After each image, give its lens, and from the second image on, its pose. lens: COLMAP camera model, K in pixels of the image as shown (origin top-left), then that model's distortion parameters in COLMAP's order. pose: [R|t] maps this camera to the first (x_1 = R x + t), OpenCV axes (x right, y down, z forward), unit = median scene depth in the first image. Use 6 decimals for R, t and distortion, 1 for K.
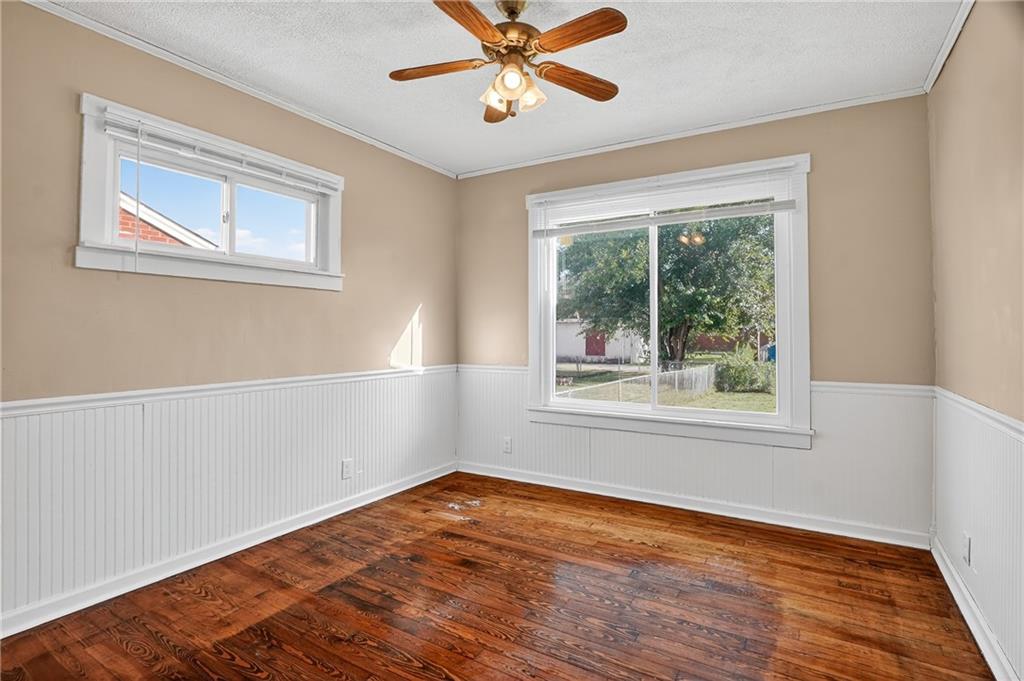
lens RADIAL K [[508.7, 0, 510.2], [0, 508.7, 326.6], [0, 0, 1]] dist [-0.030346, 0.001434]
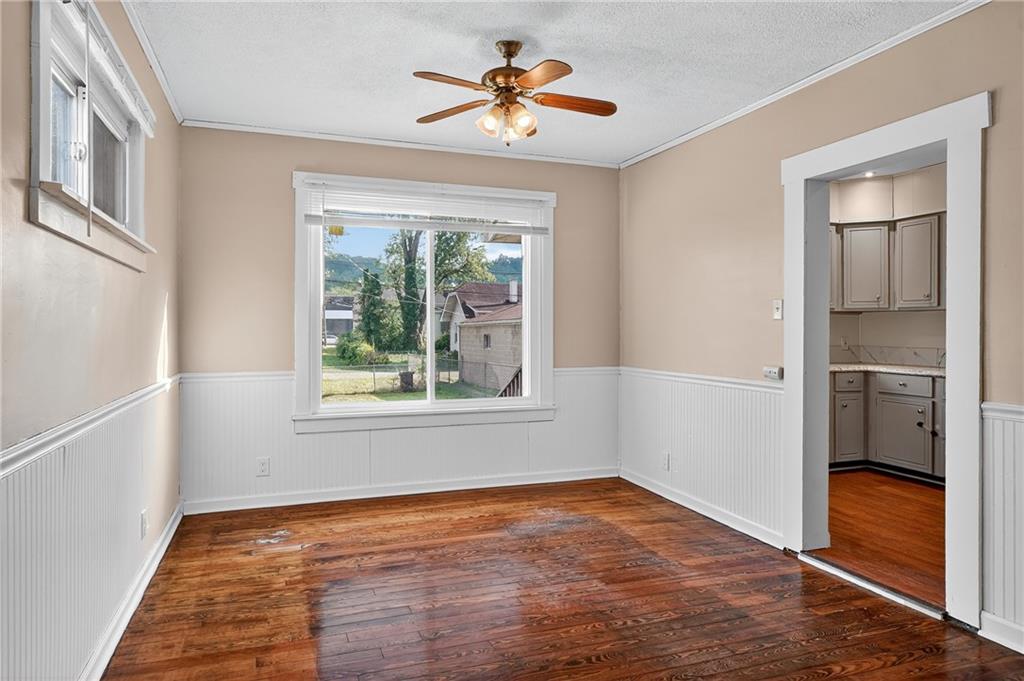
lens RADIAL K [[646.5, 0, 506.7], [0, 646.5, 330.6], [0, 0, 1]] dist [-0.002194, 0.002004]
pose [[0.623789, -0.001698, 0.781591, -0.802707], [-0.010109, 0.999896, 0.010241, -0.005204], [-0.781528, -0.014289, 0.623707, 0.047627]]
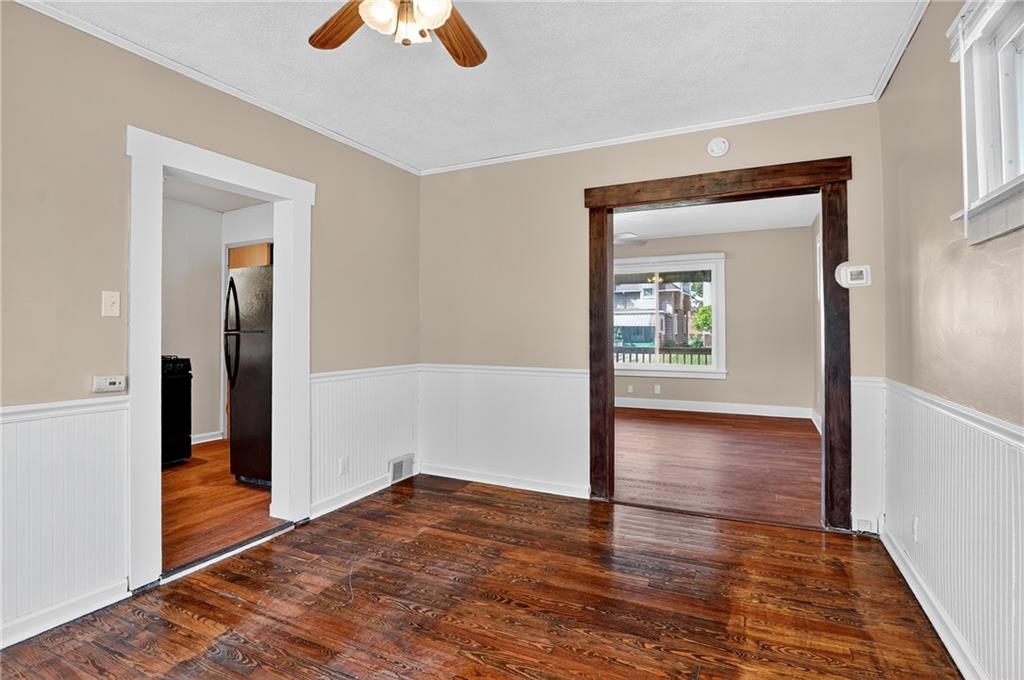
lens RADIAL K [[508.7, 0, 510.2], [0, 508.7, 326.1], [0, 0, 1]] dist [-0.030346, 0.001434]
pose [[-0.996168, 0.003071, -0.087404, -0.058822], [0.004596, 0.999841, -0.017250, 0.010826], [0.087337, -0.017586, -0.996024, 1.209963]]
